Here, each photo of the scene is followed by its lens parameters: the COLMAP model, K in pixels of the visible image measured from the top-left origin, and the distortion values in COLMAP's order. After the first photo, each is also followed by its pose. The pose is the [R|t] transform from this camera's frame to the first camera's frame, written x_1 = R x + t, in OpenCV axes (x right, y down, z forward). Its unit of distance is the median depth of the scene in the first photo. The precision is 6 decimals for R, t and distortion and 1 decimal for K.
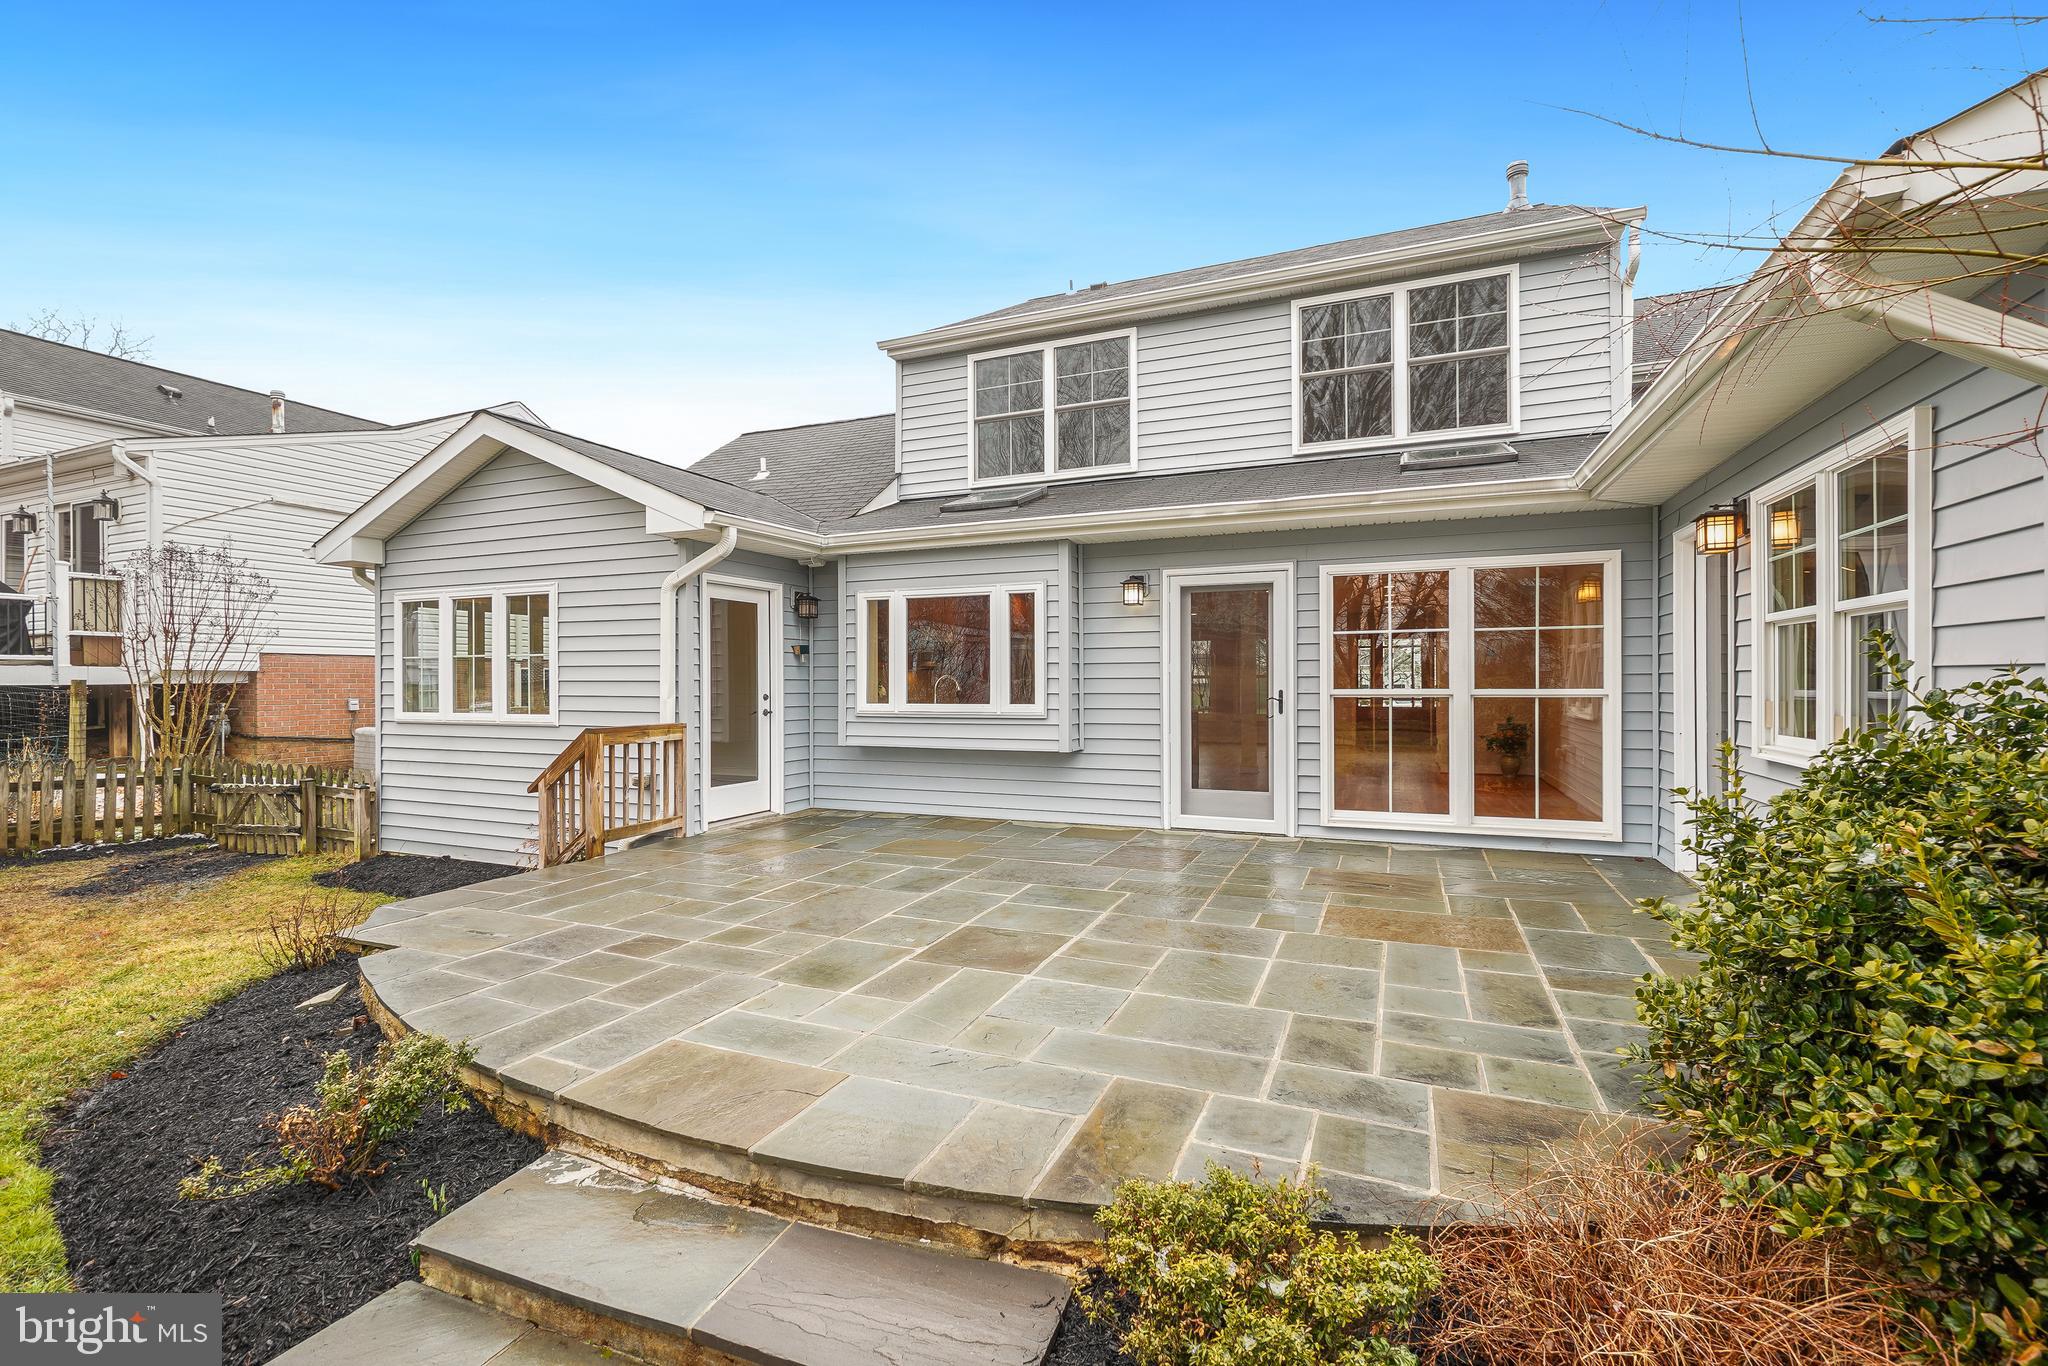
lens RADIAL K [[887.1, 0, 1026.0], [0, 887.1, 682.3], [0, 0, 1]] dist [-0.004376, 0.001324]
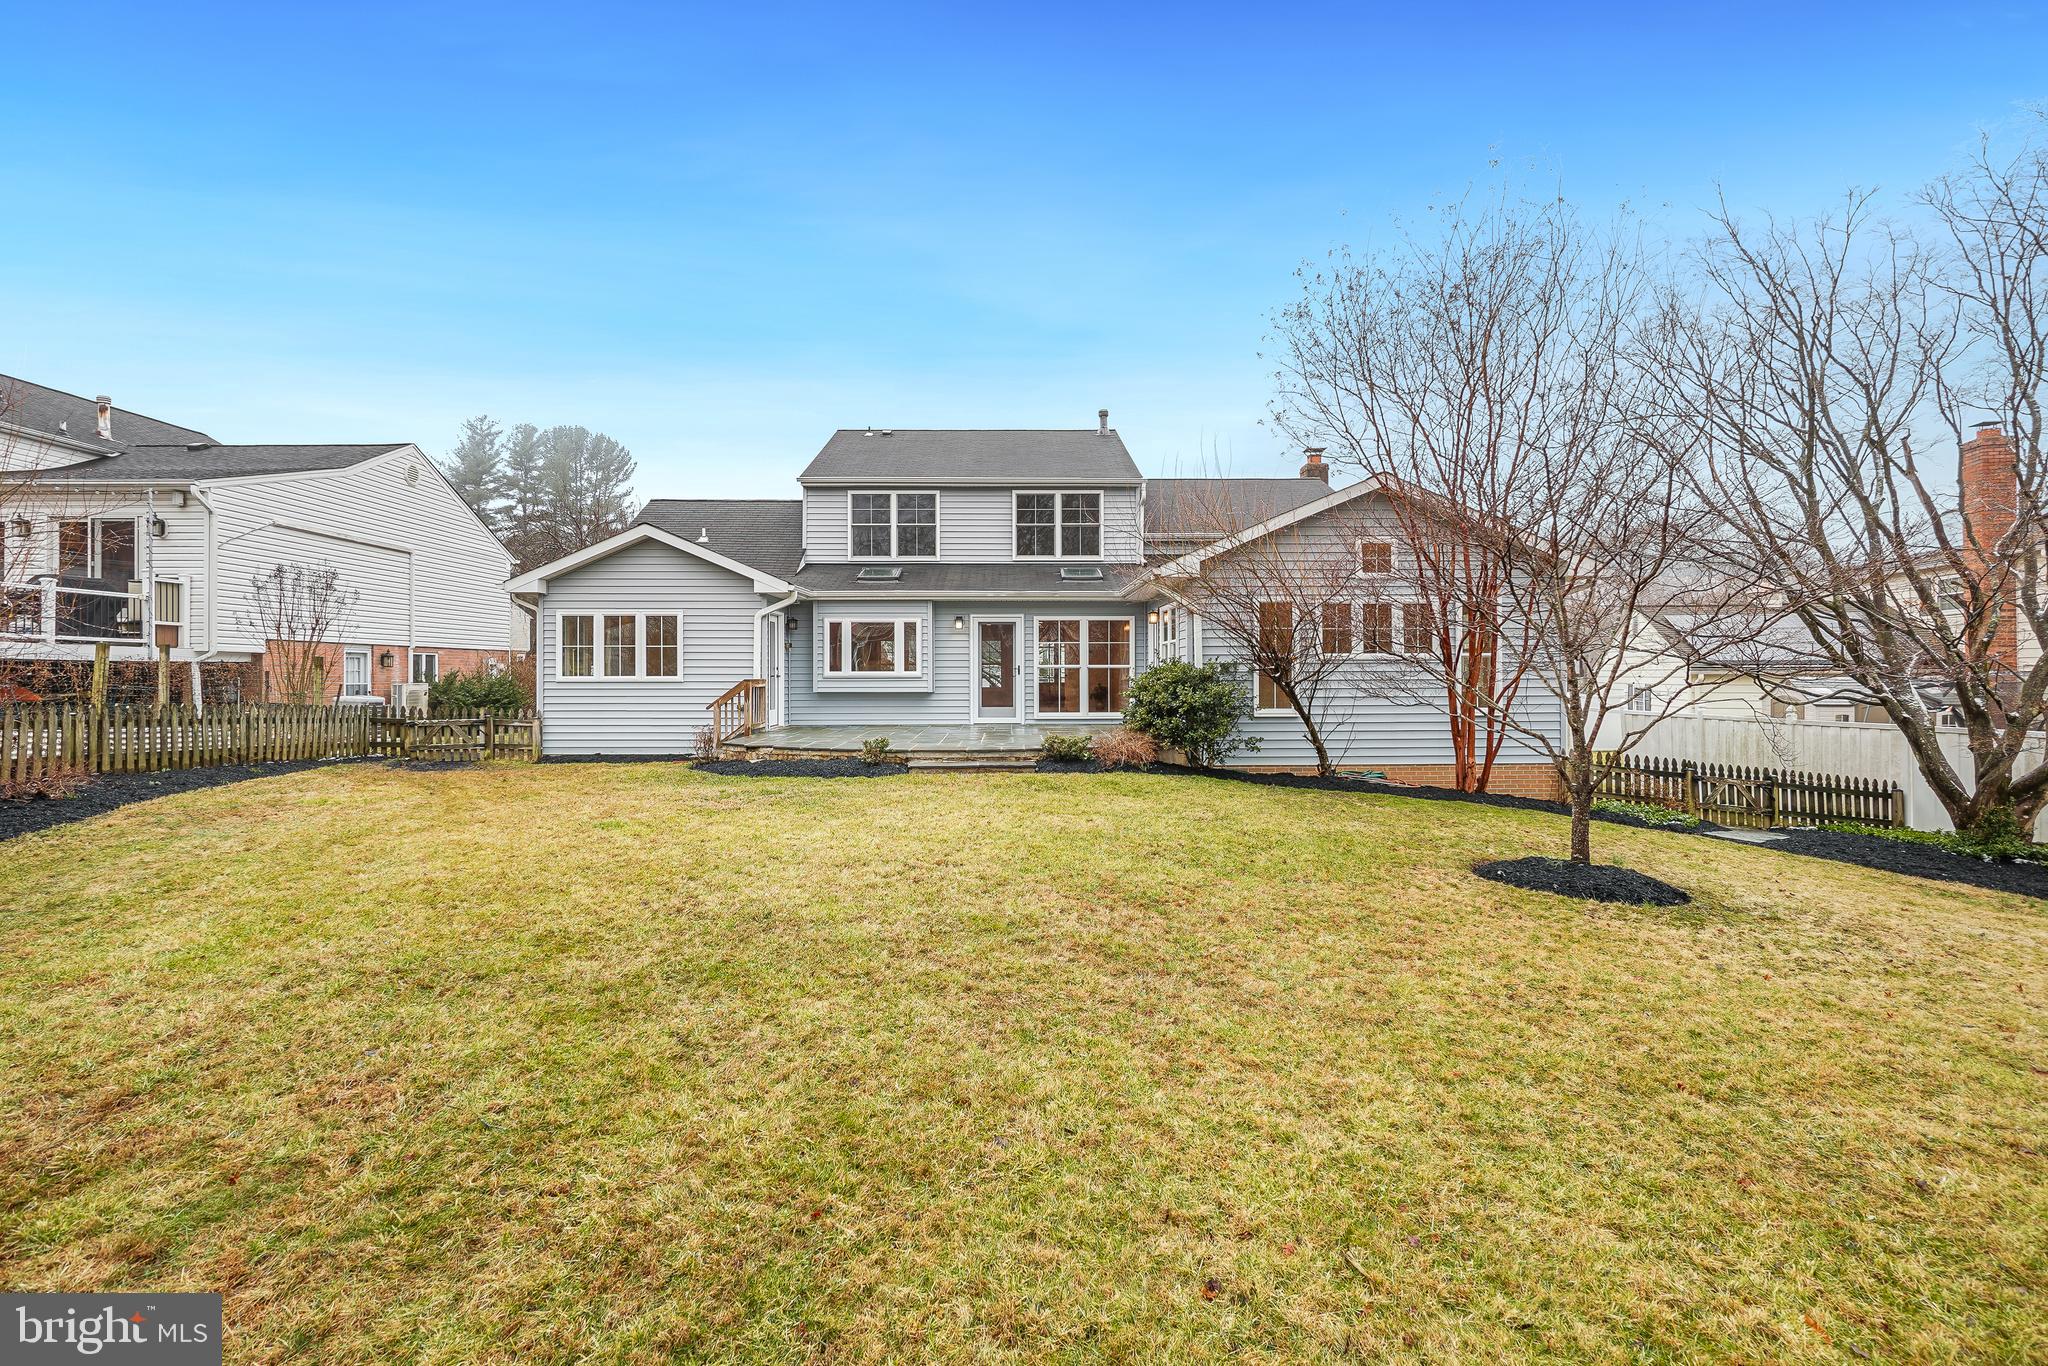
lens RADIAL K [[887.1, 0, 1022.0], [0, 887.1, 677.5], [0, 0, 1]] dist [-0.004376, 0.001324]
pose [[0.915006, 0.001518, 0.403437, -0.615102], [-0.001233, 0.999999, -0.000966, 0.039175], [-0.403438, 0.000386, 0.915007, -1.111293]]
